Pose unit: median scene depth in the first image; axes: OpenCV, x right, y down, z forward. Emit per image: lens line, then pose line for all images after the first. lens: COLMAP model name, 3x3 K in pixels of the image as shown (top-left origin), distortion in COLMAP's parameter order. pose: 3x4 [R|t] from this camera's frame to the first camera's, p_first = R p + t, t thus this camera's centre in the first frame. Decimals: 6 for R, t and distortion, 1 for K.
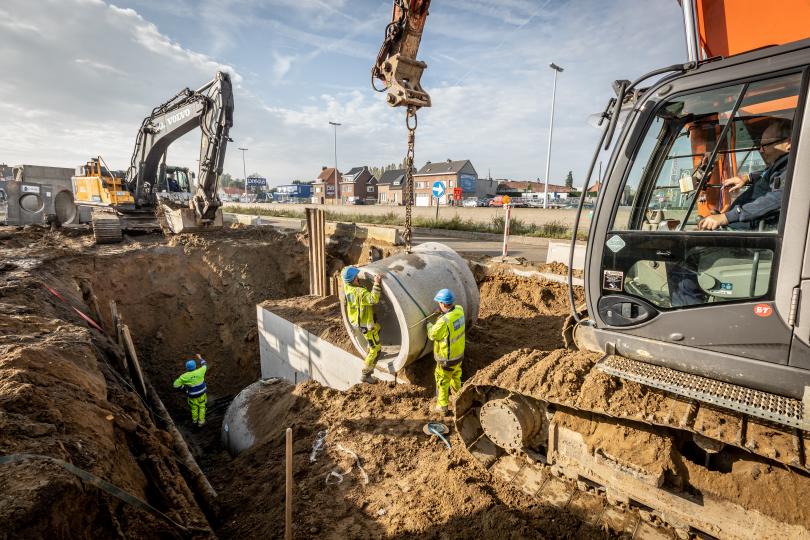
lens RADIAL K [[367.3, 0, 398.9], [0, 367.3, 269.4], [0, 0, 1]] dist [0.002276, -0.001706]
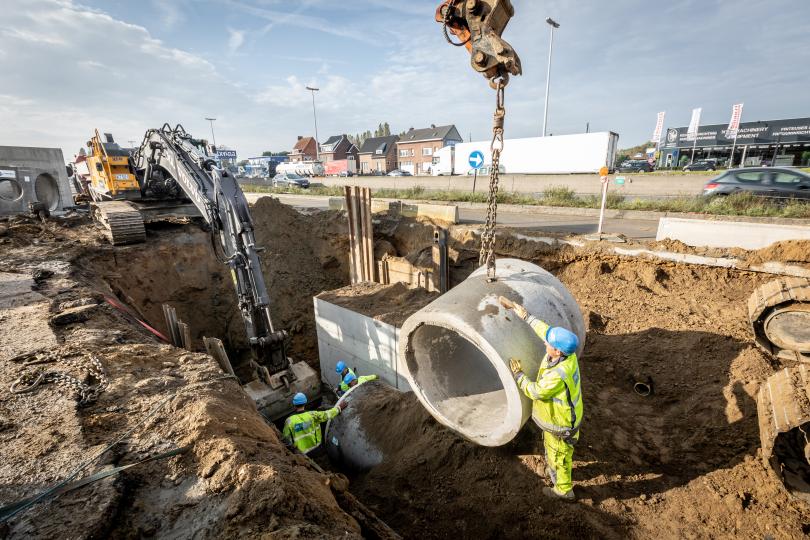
lens RADIAL K [[367.3, 0, 400.0], [0, 367.3, 272.1], [0, 0, 1]] dist [0.002276, -0.001706]
pose [[0.996865, -0.050870, 0.060594, -0.354520], [0.045298, 0.994909, 0.090021, -0.058447], [-0.064865, -0.086994, 0.994095, 0.132664]]
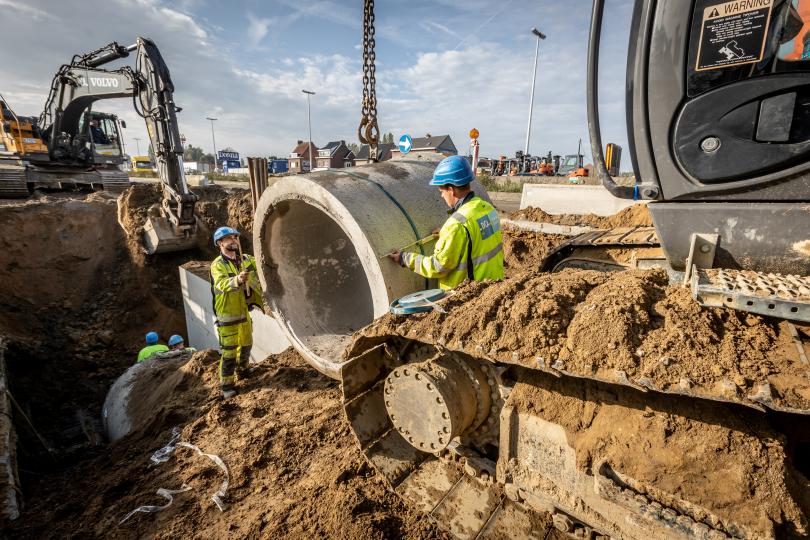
lens RADIAL K [[367.3, 0, 399.6], [0, 367.3, 270.3], [0, 0, 1]] dist [0.002276, -0.001706]
pose [[0.998468, 0.004077, 0.055187, 0.104069], [-0.007050, 0.998527, 0.053788, 0.089260], [-0.054886, -0.054095, 0.997026, 0.222447]]
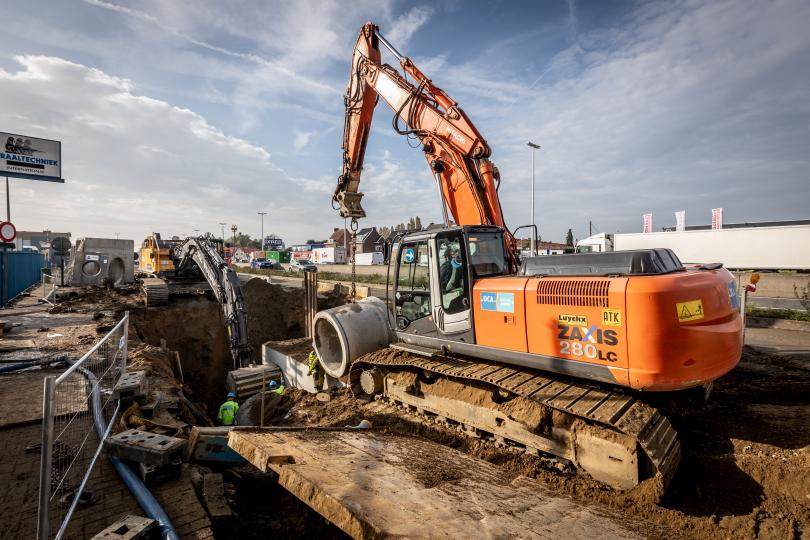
lens RADIAL K [[367.3, 0, 398.6], [0, 367.3, 265.6], [0, 0, 1]] dist [0.002276, -0.001706]
pose [[0.999338, -0.010797, -0.034731, 0.252706], [0.005030, 0.986770, -0.162049, 0.050207], [0.036021, 0.161768, 0.986171, -0.555388]]
